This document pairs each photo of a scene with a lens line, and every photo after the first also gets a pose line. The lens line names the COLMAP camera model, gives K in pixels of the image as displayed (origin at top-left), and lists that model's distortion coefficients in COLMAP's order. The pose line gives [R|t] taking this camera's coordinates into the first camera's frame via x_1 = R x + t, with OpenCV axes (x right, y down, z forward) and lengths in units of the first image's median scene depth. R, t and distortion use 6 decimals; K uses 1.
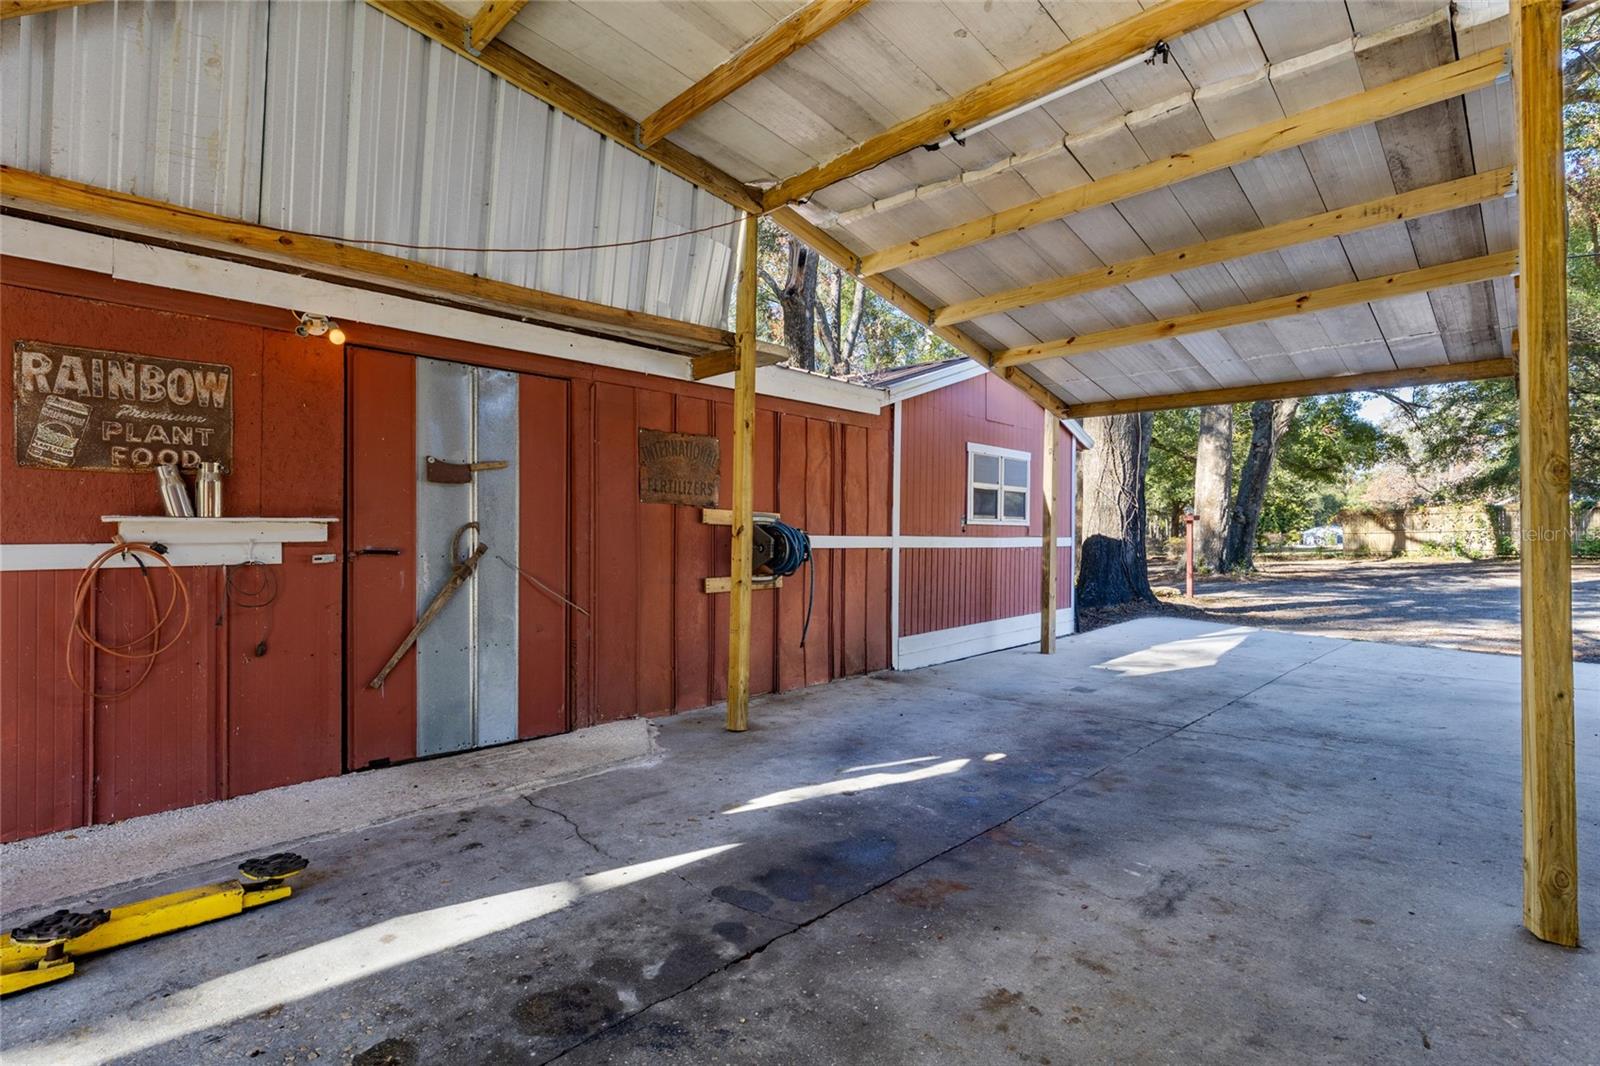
lens RADIAL K [[753.4, 0, 800.0], [0, 753.4, 533.0], [0, 0, 1]] dist [-0.000613, -0.000035]
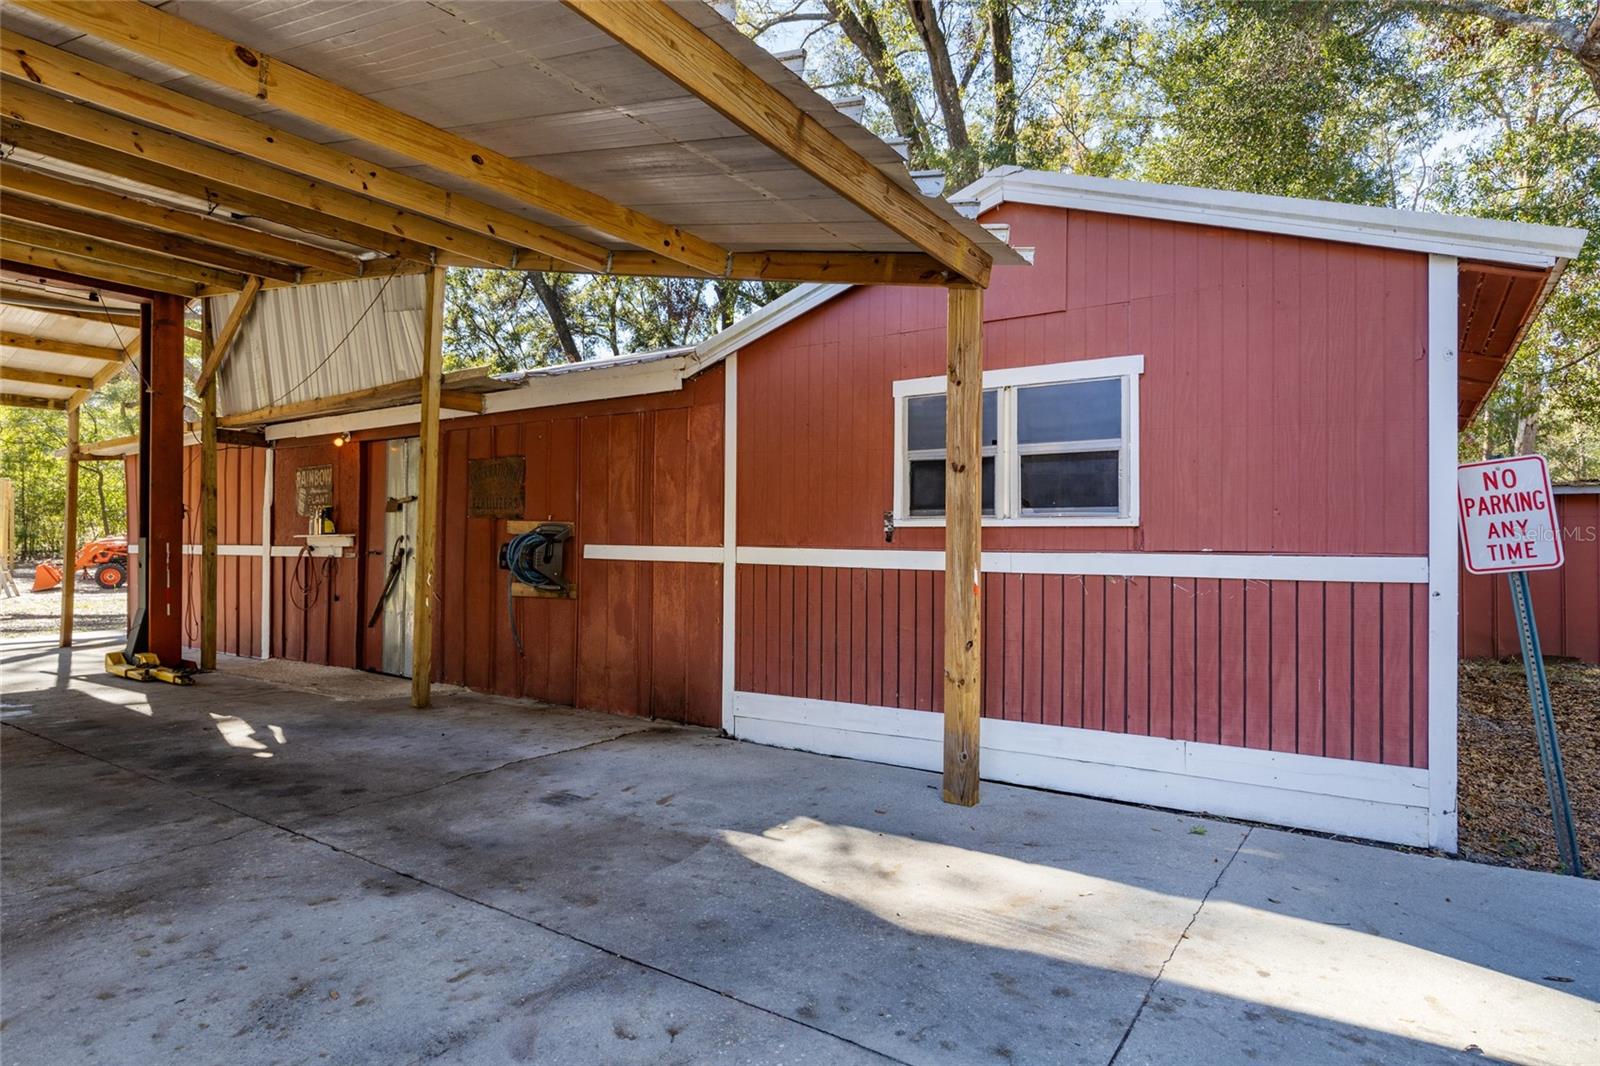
lens RADIAL K [[883.5, 0, 800.0], [0, 883.5, 533.0], [0, 0, 1]] dist [0.047501, 0.000095]
pose [[0.172471, -0.003132, -0.985010, 0.967678], [0.004409, 0.999987, -0.002407, -0.006505], [0.985005, -0.003928, 0.172482, 0.917467]]
